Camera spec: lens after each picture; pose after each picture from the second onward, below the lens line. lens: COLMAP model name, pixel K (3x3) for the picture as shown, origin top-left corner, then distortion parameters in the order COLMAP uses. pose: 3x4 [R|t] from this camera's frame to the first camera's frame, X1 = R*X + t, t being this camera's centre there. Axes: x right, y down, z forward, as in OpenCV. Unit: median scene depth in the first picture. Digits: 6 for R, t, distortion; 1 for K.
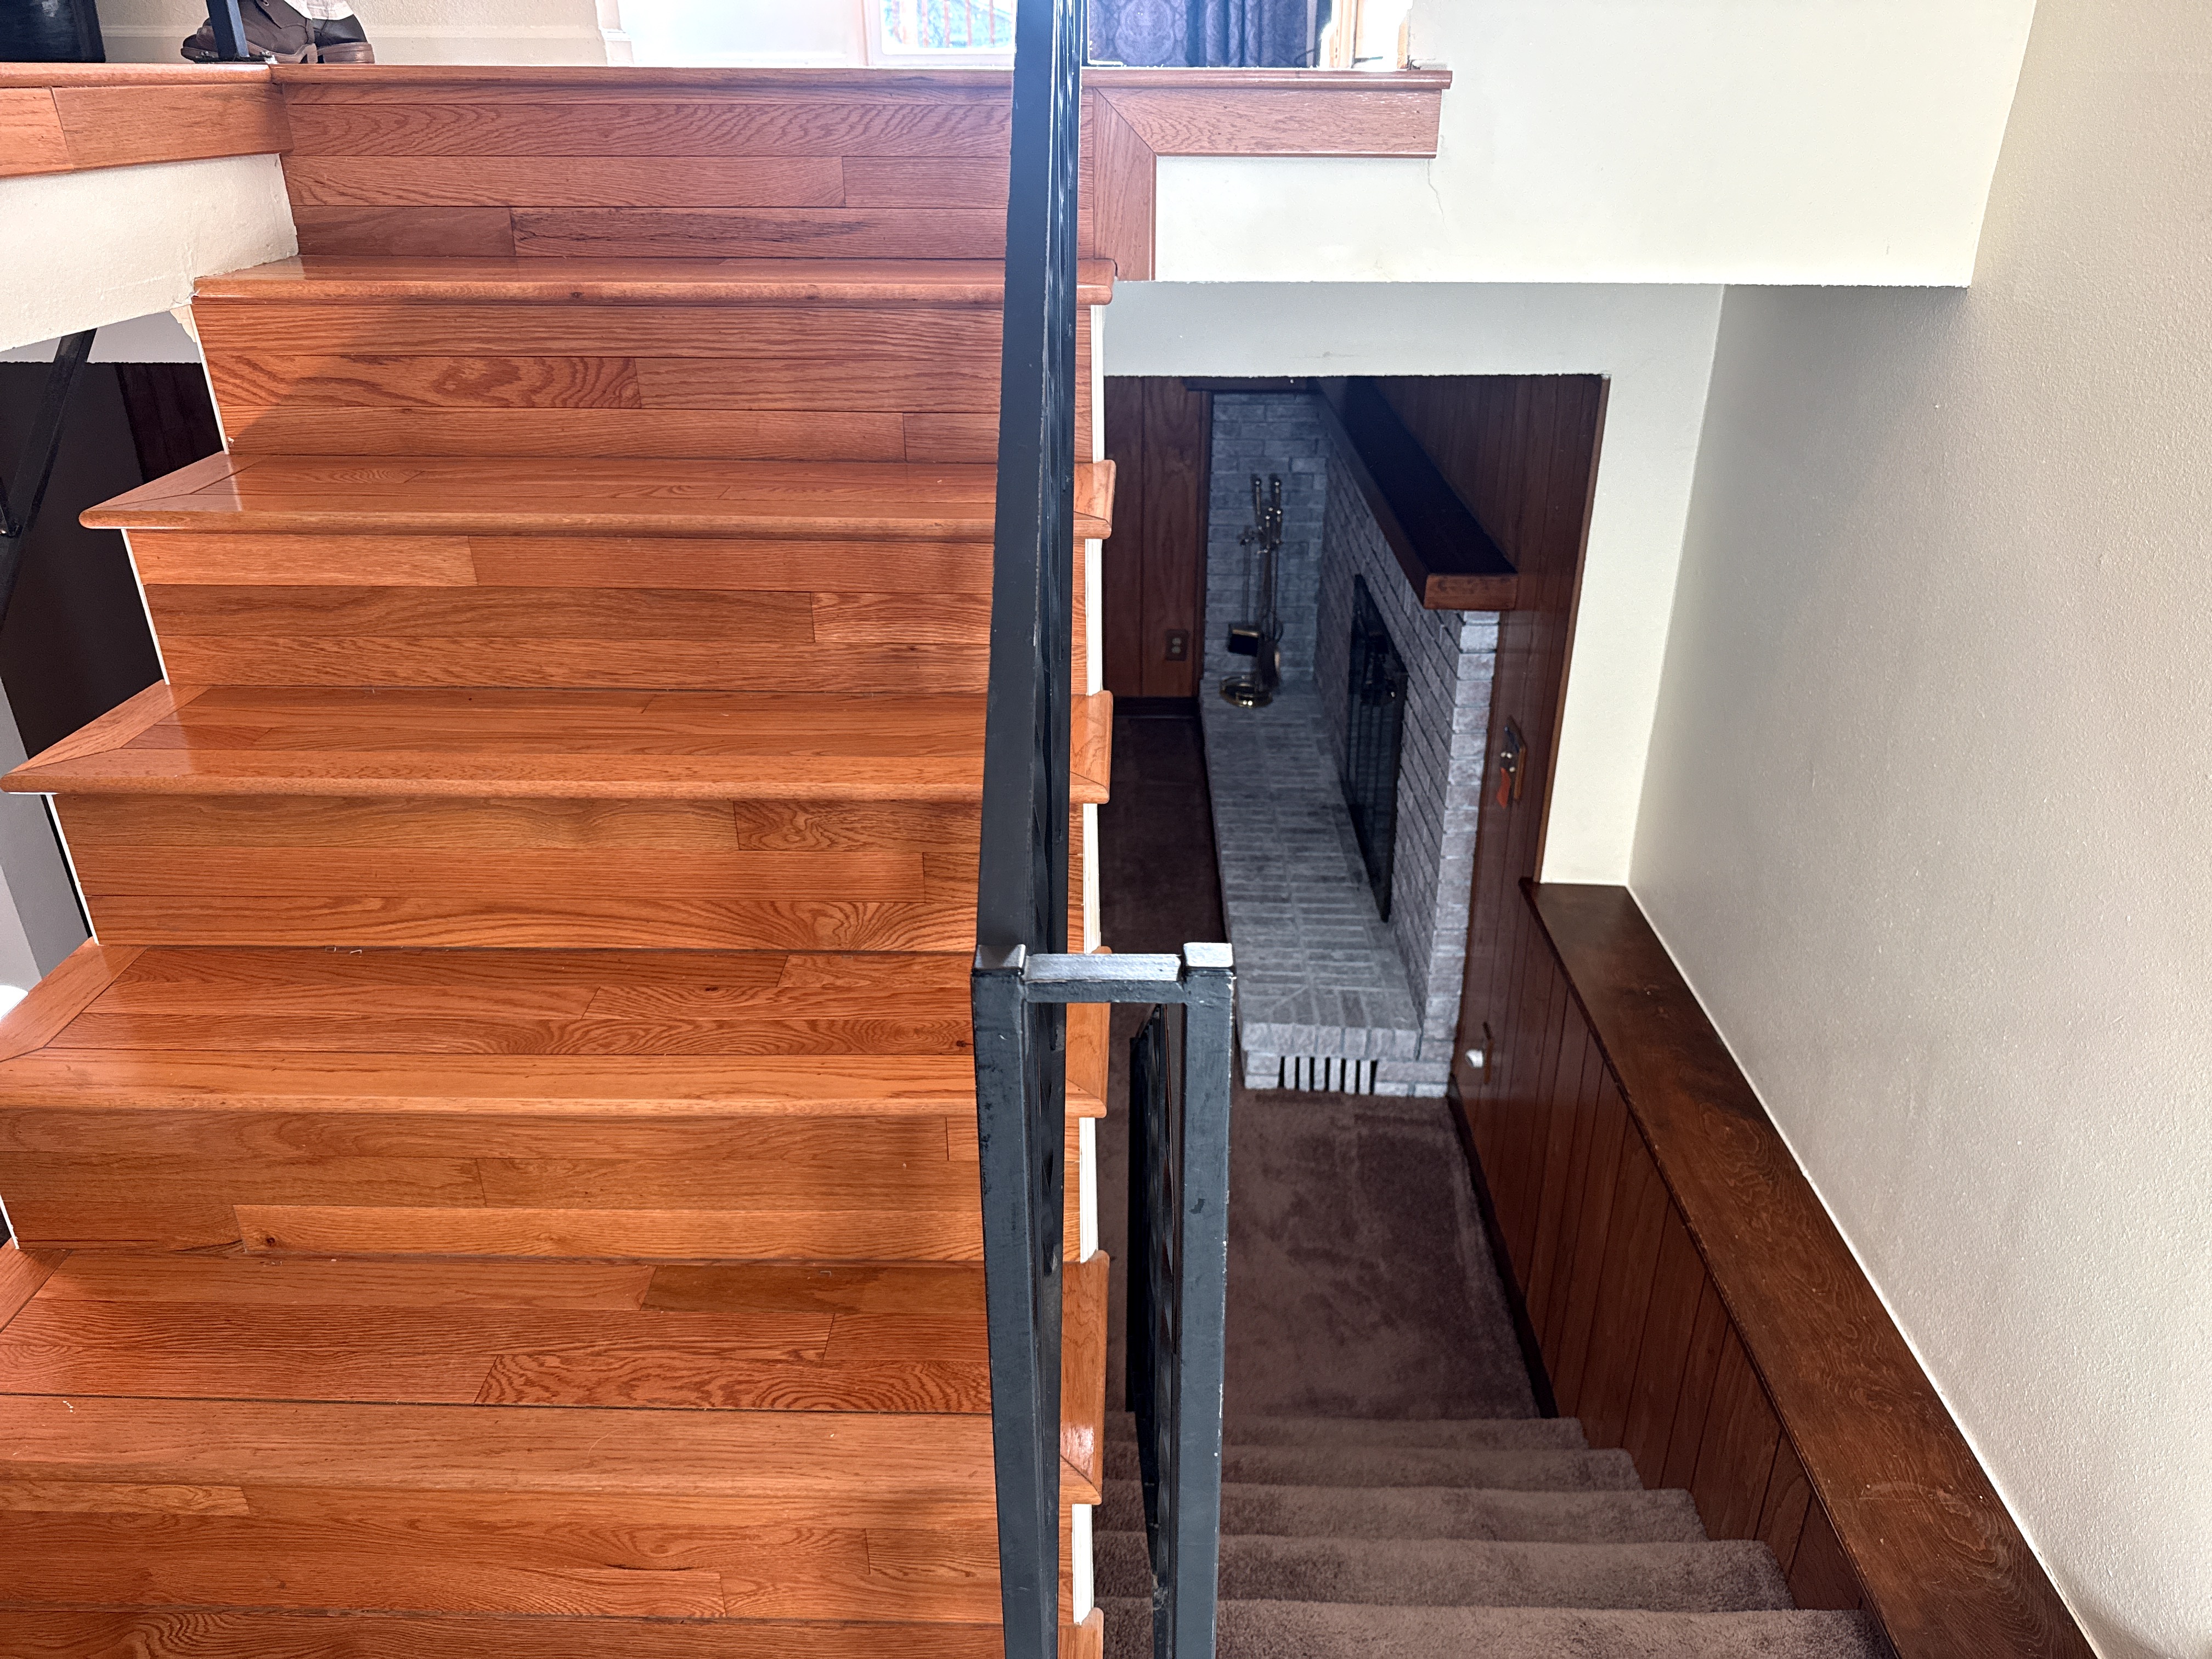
lens RADIAL K [[1571.9, 0, 1105.1], [0, 1571.9, 837.9], [0, 0, 1]] dist [0.002736, -0.007168]
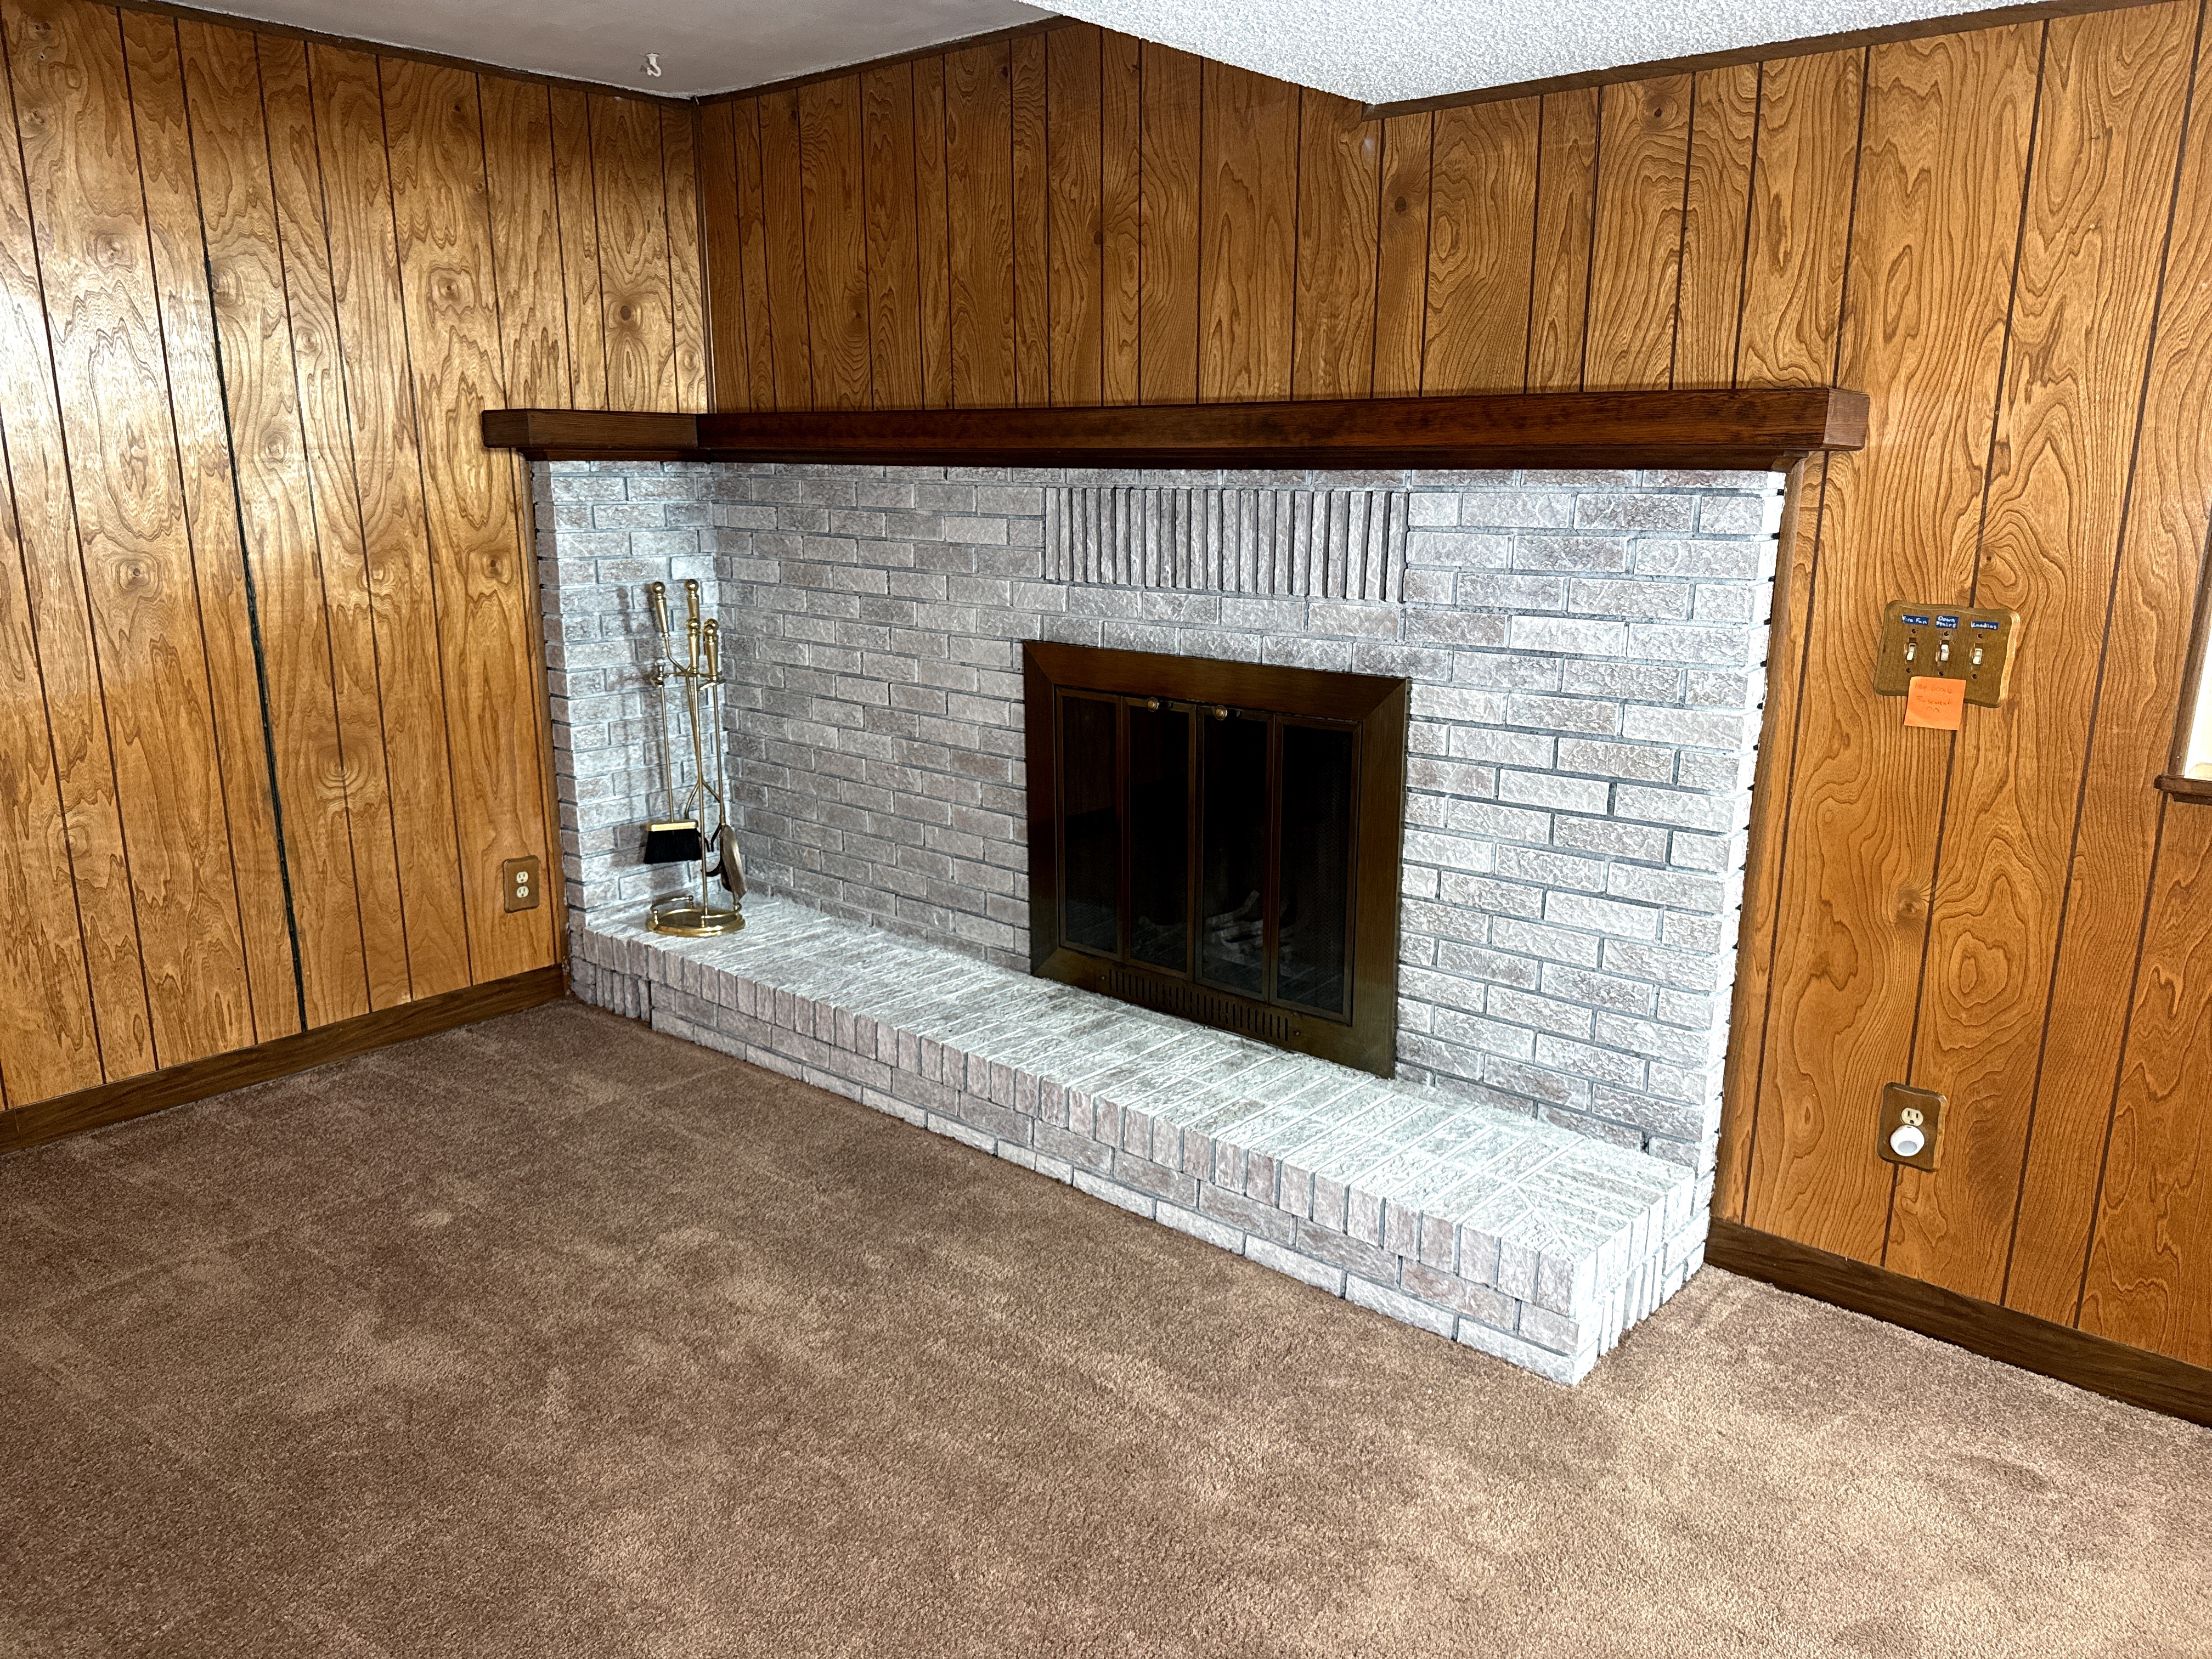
lens RADIAL K [[1571.9, 0, 1101.1], [0, 1571.9, 828.8], [0, 0, 1]] dist [0.002736, -0.007168]
pose [[0.631141, -0.160497, 0.758882, -0.278525], [0.330002, 0.940960, -0.075449, -0.025467], [-0.701968, 0.298051, 0.646843, 0.471908]]
